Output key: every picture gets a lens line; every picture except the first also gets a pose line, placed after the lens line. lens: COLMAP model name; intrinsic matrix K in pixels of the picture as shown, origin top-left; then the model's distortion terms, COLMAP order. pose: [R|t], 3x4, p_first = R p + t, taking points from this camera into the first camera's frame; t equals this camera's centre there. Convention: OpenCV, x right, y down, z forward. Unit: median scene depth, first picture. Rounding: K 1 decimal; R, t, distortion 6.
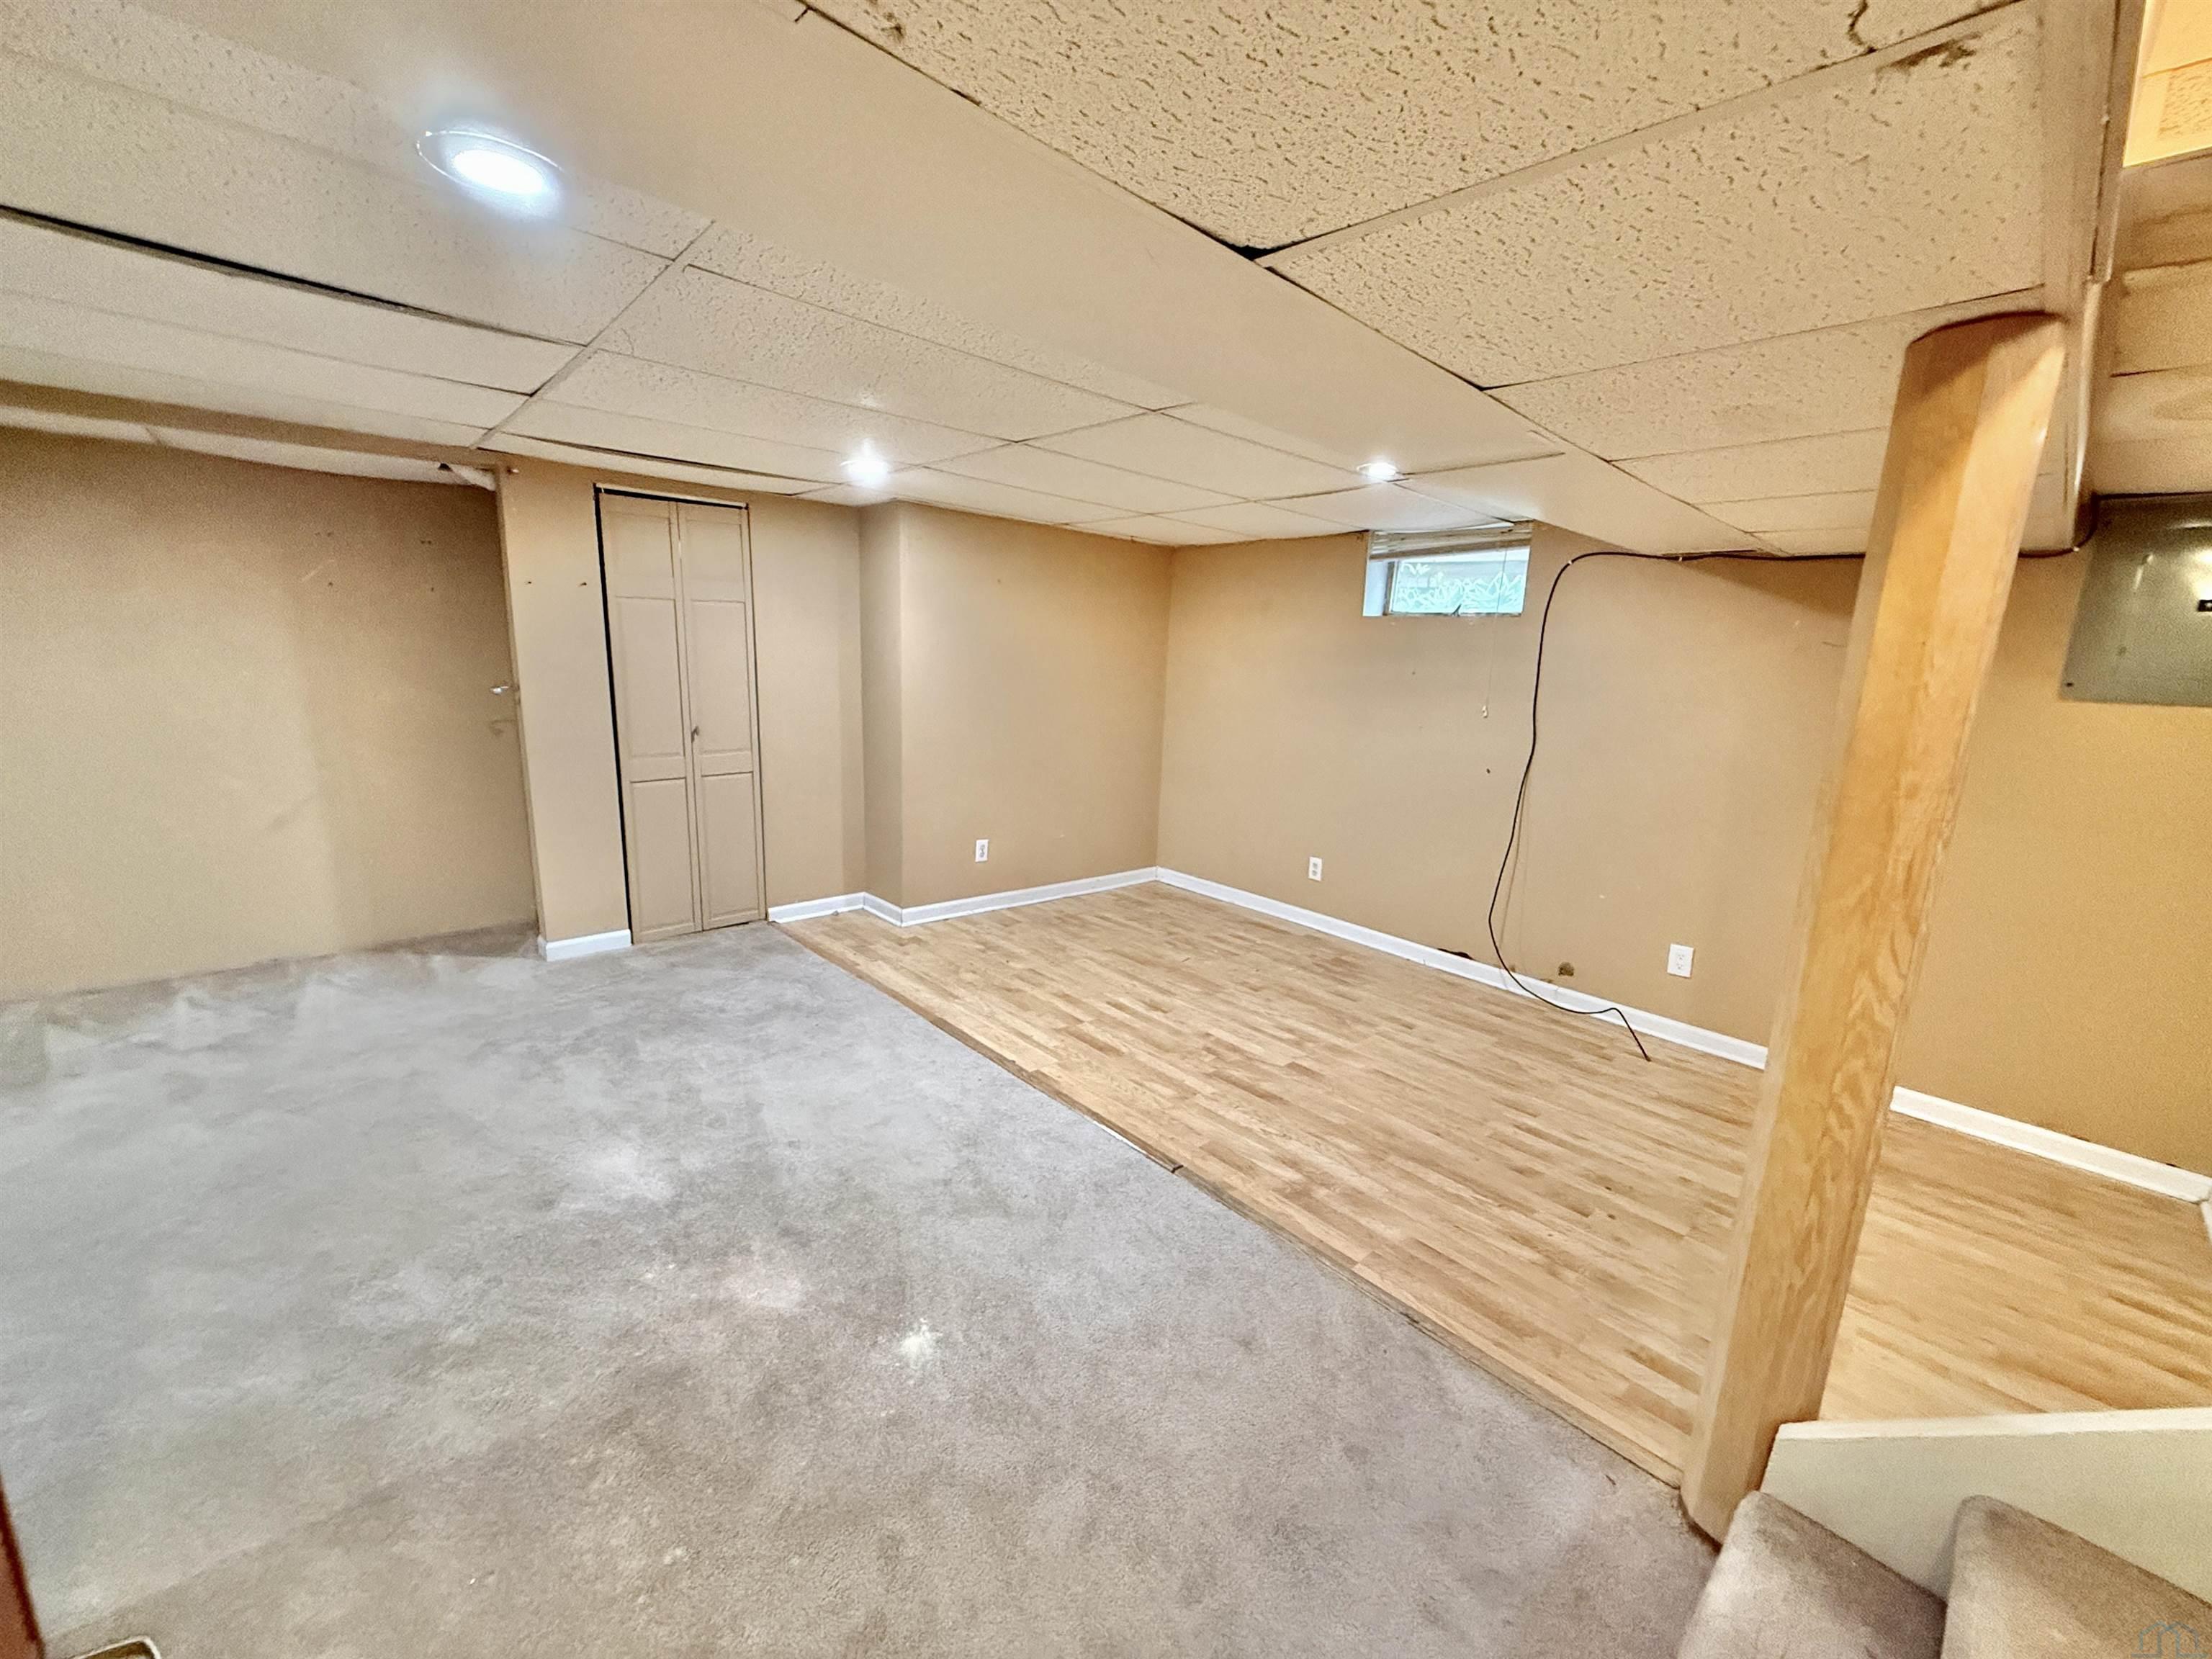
lens RADIAL K [[879.7, 0, 1107.3], [0, 879.7, 827.2], [0, 0, 1]] dist [0.001599, 0.000099]
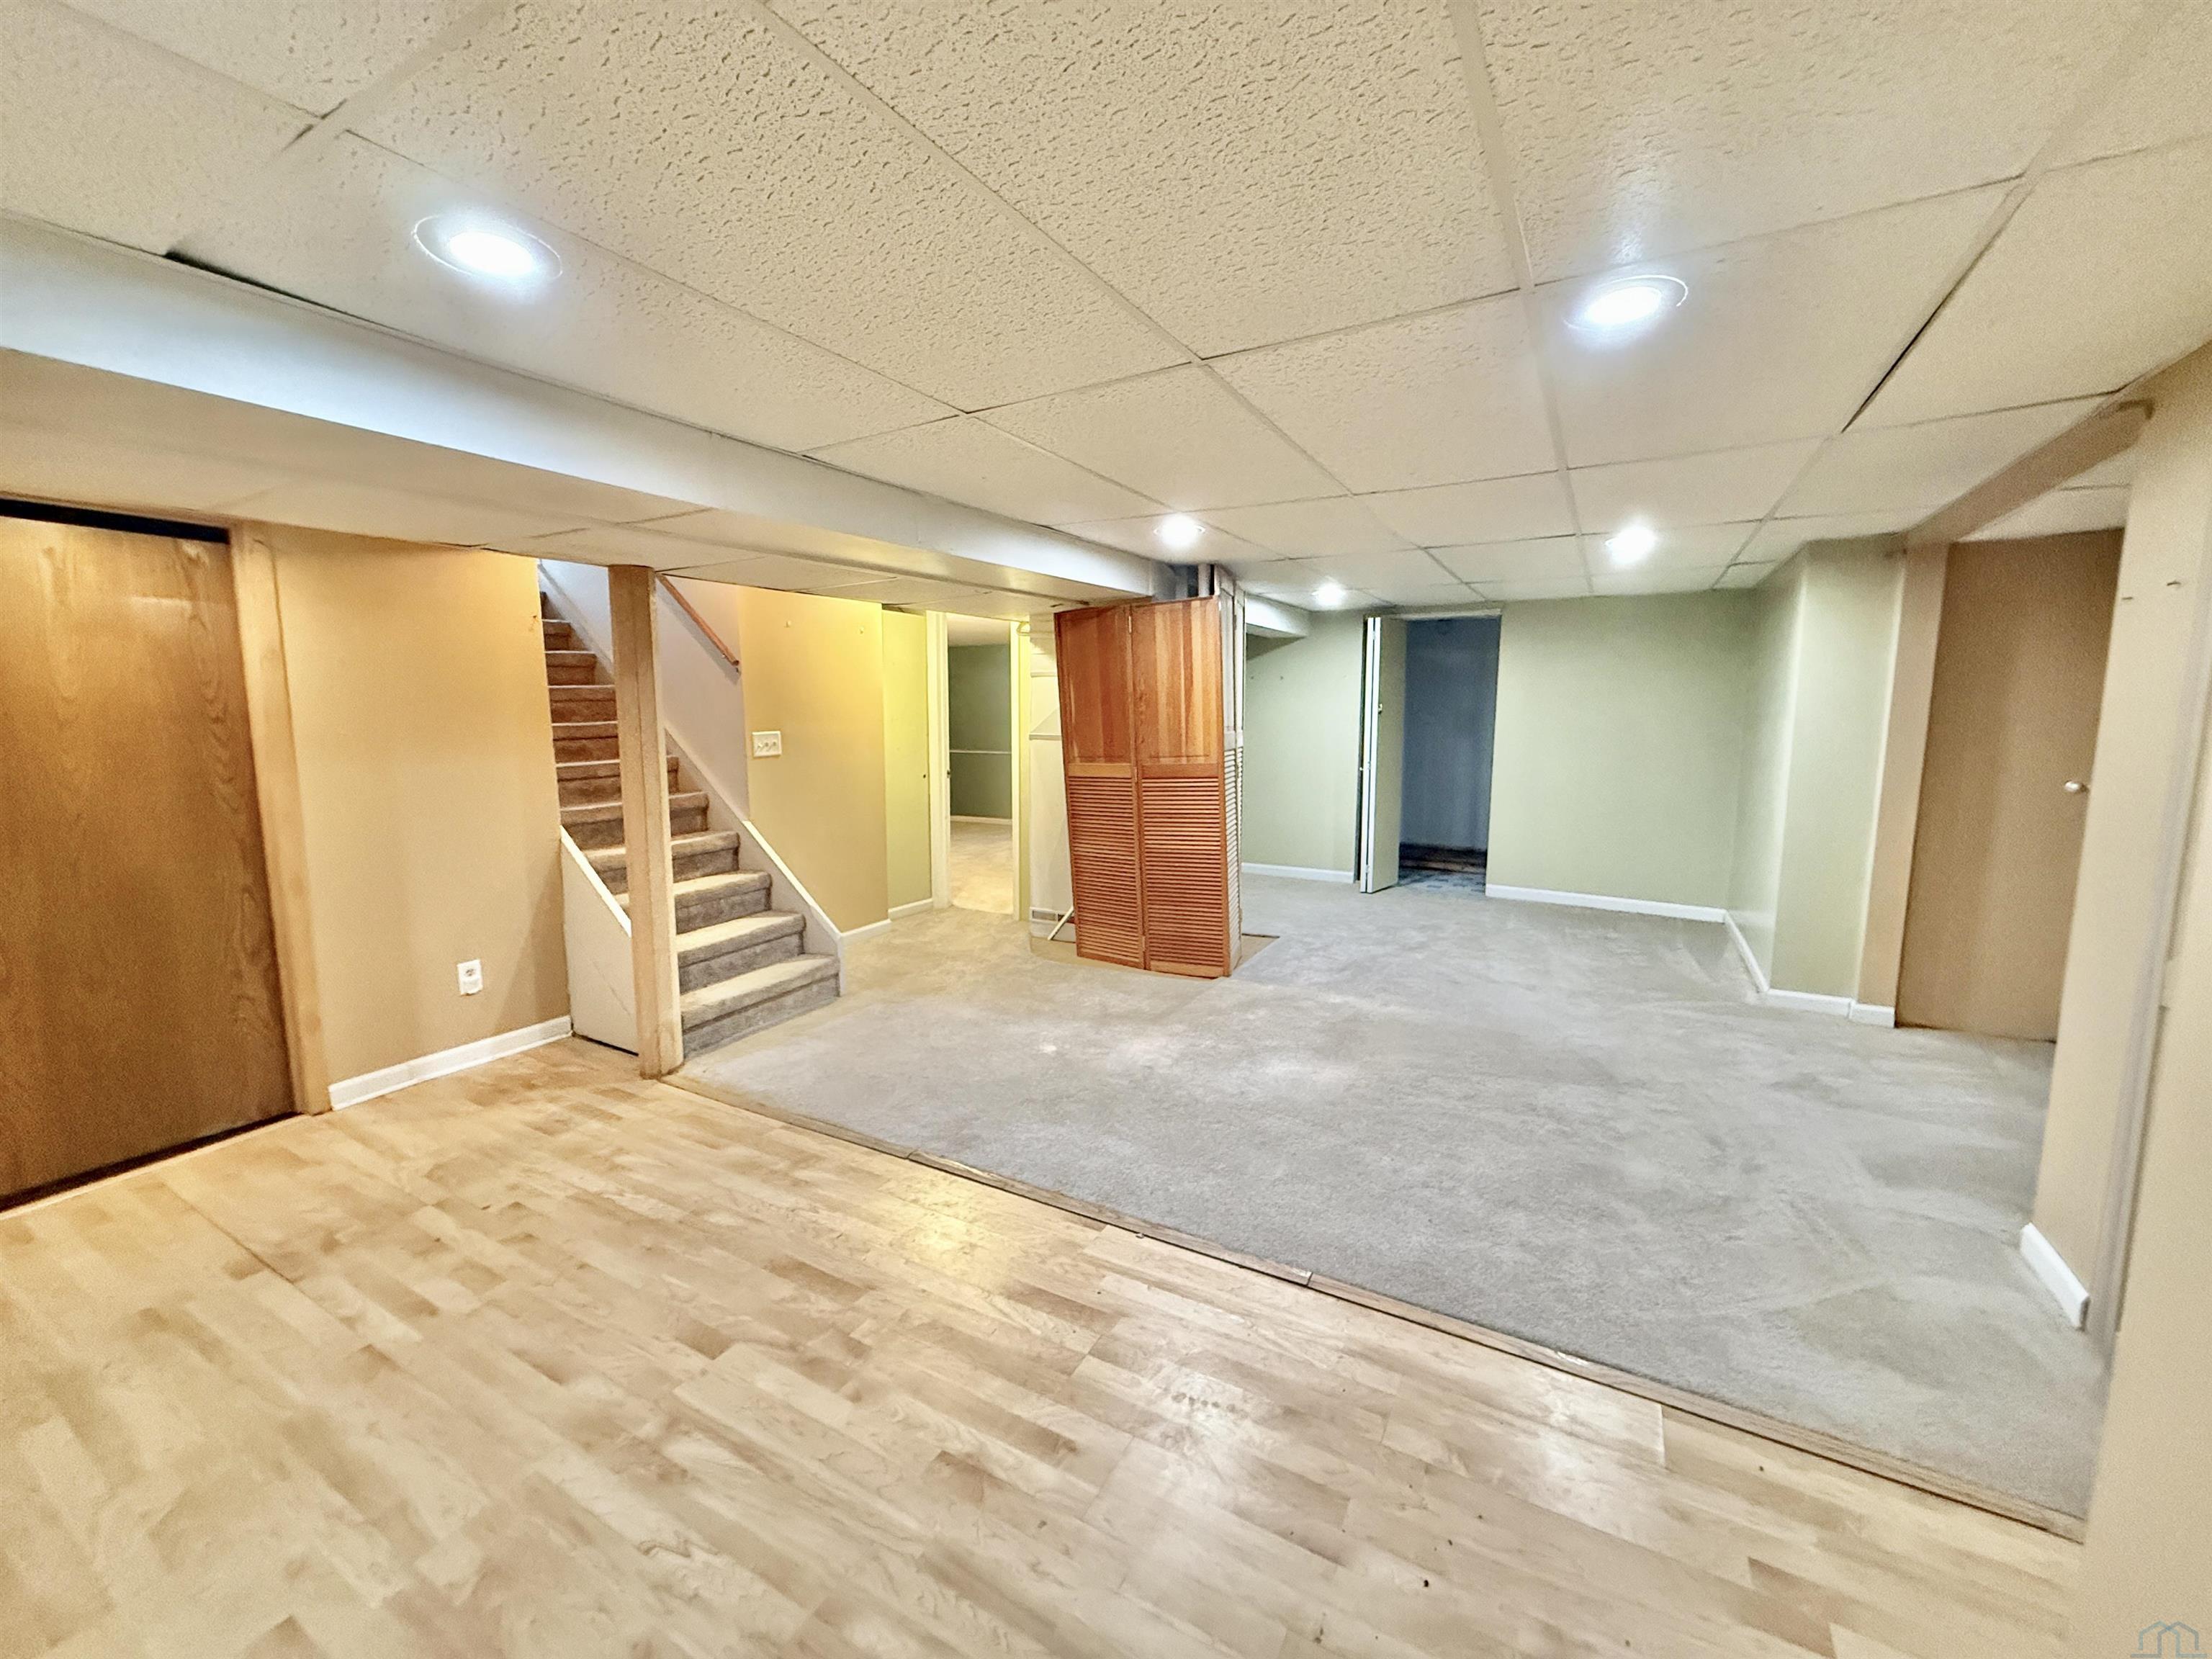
lens RADIAL K [[879.7, 0, 1109.0], [0, 879.7, 821.0], [0, 0, 1]] dist [0.001599, 0.000099]
pose [[-0.954527, -0.000222, -0.298126, 0.132288], [-0.092958, 0.950367, 0.296921, -0.270207], [0.283263, 0.311132, -0.907171, 1.467406]]
